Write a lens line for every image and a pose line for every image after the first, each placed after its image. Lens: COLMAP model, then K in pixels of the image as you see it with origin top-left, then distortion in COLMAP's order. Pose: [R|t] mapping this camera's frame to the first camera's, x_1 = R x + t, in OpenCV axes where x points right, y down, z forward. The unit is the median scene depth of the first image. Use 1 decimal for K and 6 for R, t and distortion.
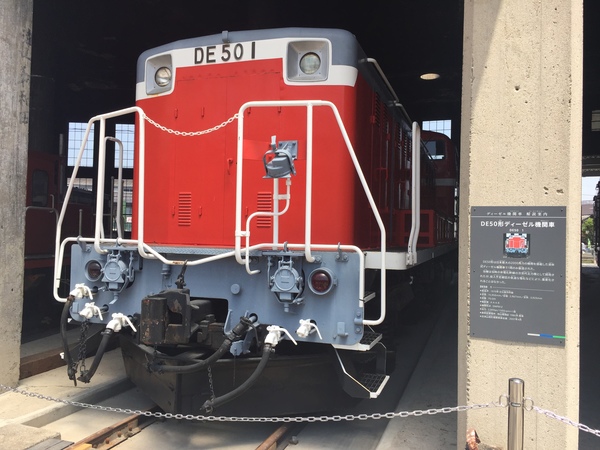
lens RADIAL K [[516.4, 0, 293.1], [0, 516.4, 224.2], [0, 0, 1]] dist [0.056692, -0.011696]
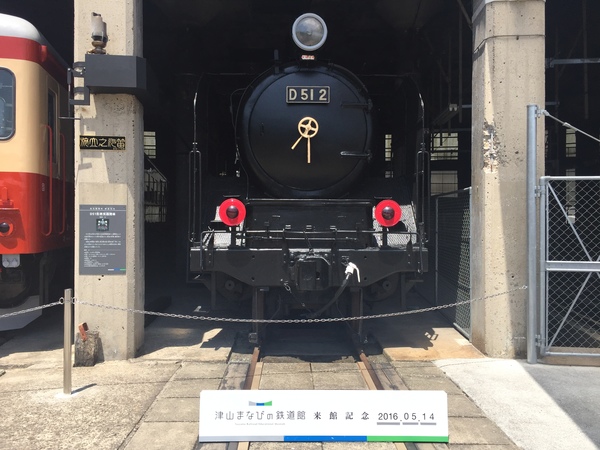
lens RADIAL K [[516.4, 0, 293.1], [0, 516.4, 224.2], [0, 0, 1]] dist [0.056692, -0.011696]
pose [[0.761296, -0.016646, 0.648190, -0.292715], [0.015016, 0.999855, 0.008041, 0.031790], [-0.648230, 0.003612, 0.761436, -0.954804]]
